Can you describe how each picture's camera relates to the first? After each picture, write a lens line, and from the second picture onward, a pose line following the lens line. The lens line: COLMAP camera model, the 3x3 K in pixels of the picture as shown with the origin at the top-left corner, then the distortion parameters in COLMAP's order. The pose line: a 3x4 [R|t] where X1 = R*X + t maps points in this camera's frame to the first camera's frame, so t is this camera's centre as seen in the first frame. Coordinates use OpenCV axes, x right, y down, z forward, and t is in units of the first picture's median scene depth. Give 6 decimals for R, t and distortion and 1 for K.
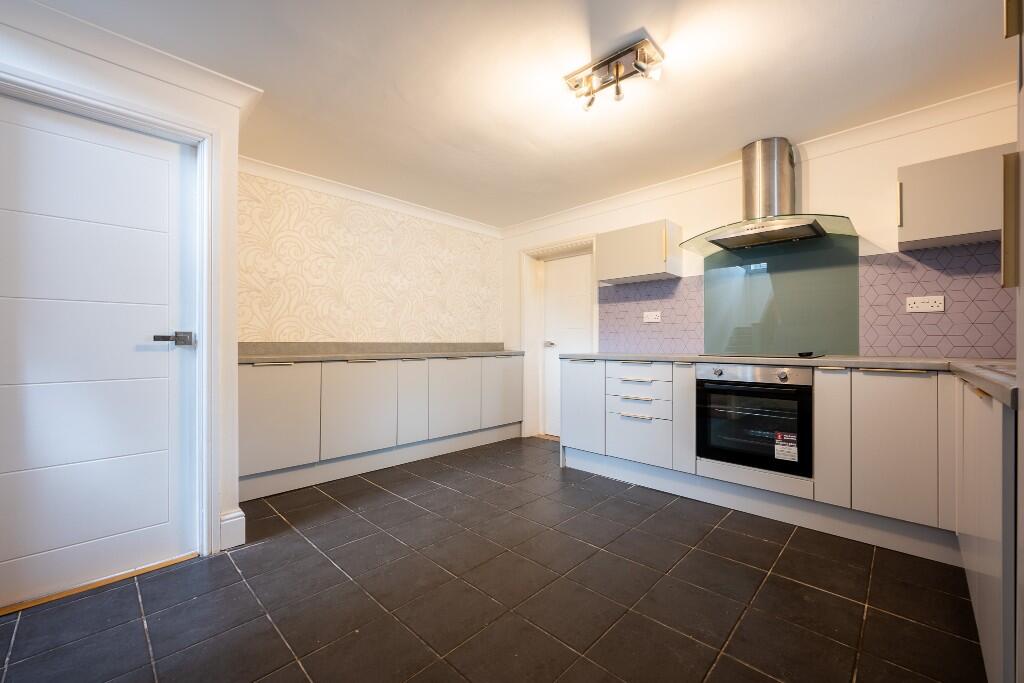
lens RADIAL K [[406.9, 0, 512.0], [0, 406.9, 341.5], [0, 0, 1]] dist [0.002364, -0.000089]
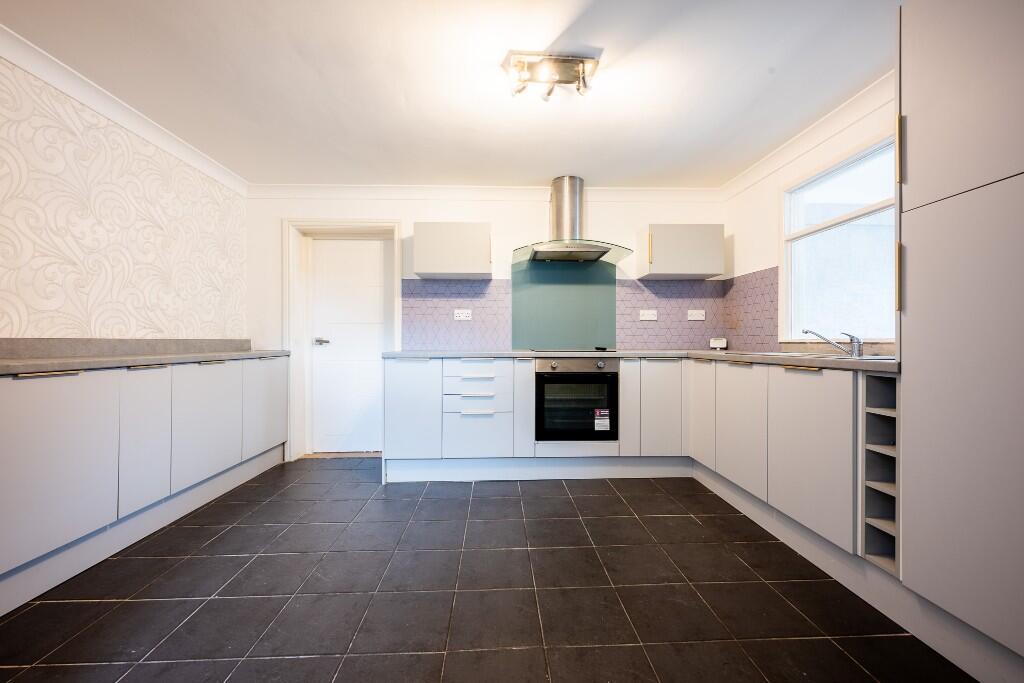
lens RADIAL K [[406.9, 0, 512.0], [0, 406.9, 341.5], [0, 0, 1]] dist [0.002364, -0.000089]
pose [[0.692023, 0.000285, 0.721876, -0.330930], [-0.003589, 0.999989, 0.003046, 0.003575], [-0.721867, -0.004698, 0.692016, 0.221883]]
